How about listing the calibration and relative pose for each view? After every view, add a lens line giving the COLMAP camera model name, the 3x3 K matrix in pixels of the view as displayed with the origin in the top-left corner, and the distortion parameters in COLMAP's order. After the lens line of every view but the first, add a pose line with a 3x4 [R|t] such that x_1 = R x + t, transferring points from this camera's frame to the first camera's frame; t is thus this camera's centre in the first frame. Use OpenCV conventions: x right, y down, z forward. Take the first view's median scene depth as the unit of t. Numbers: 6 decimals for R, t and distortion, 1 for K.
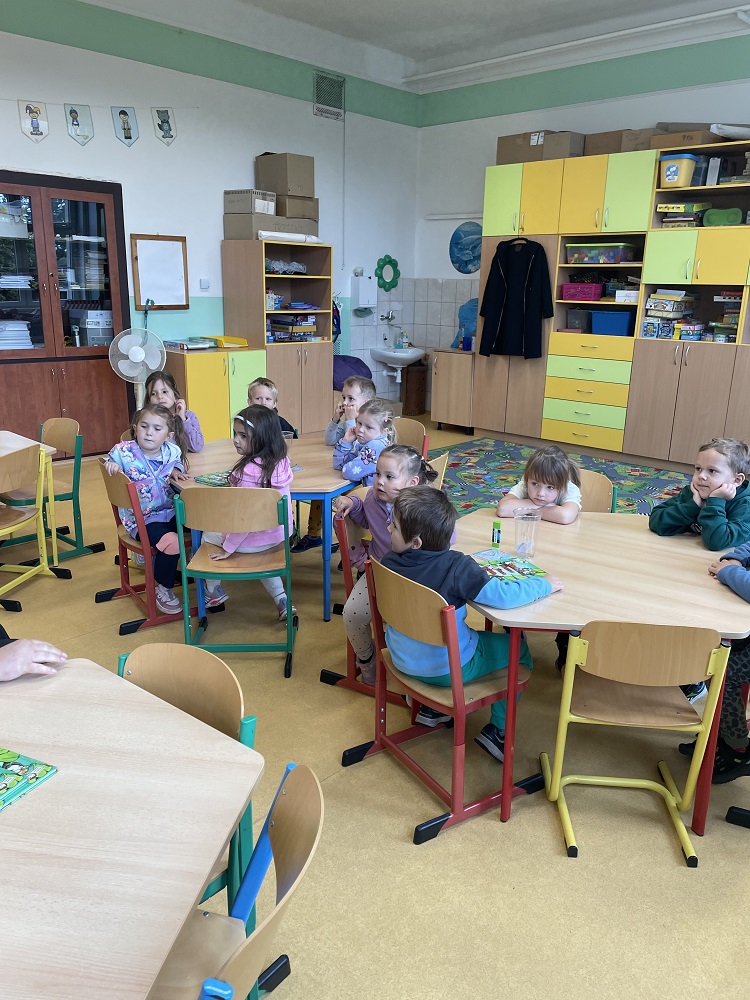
lens RADIAL K [[786.4, 0, 375.4], [0, 786.4, 502.2], [0, 0, 1]] dist [0.007366, -0.024165]
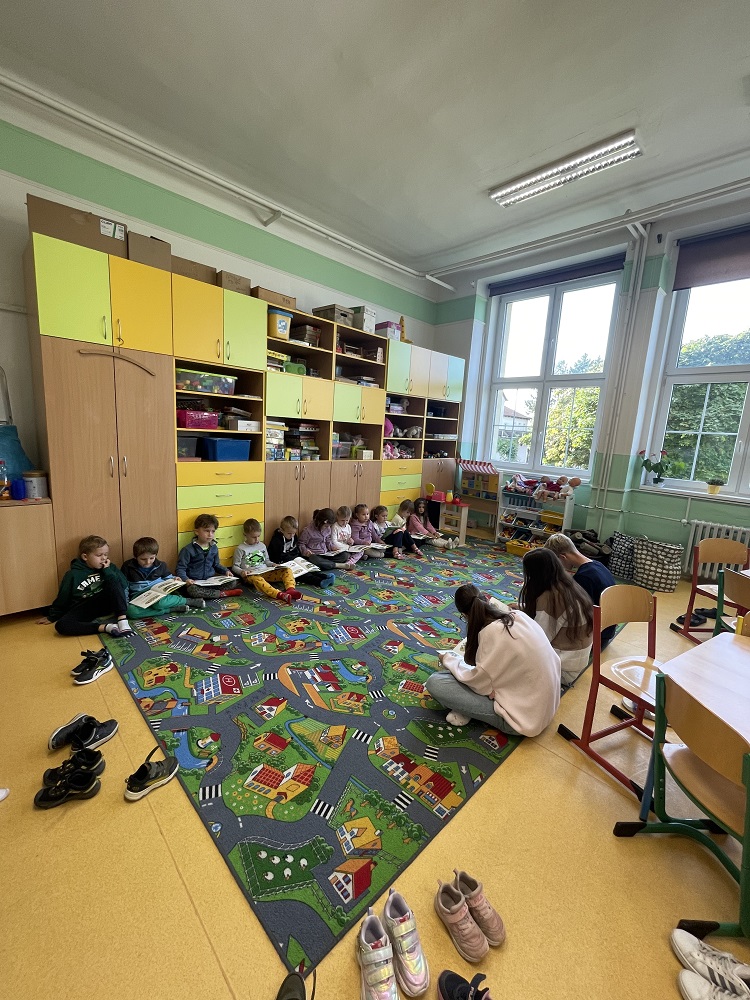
lens RADIAL K [[403.3, 0, 374.2], [0, 403.3, 496.8], [0, 0, 1]] dist [-0.000719, -0.000014]
pose [[0.044201, -0.174890, 0.983595, -0.251149], [0.207074, 0.964779, 0.162239, -0.221483], [-0.977326, 0.196506, 0.078859, 0.803538]]
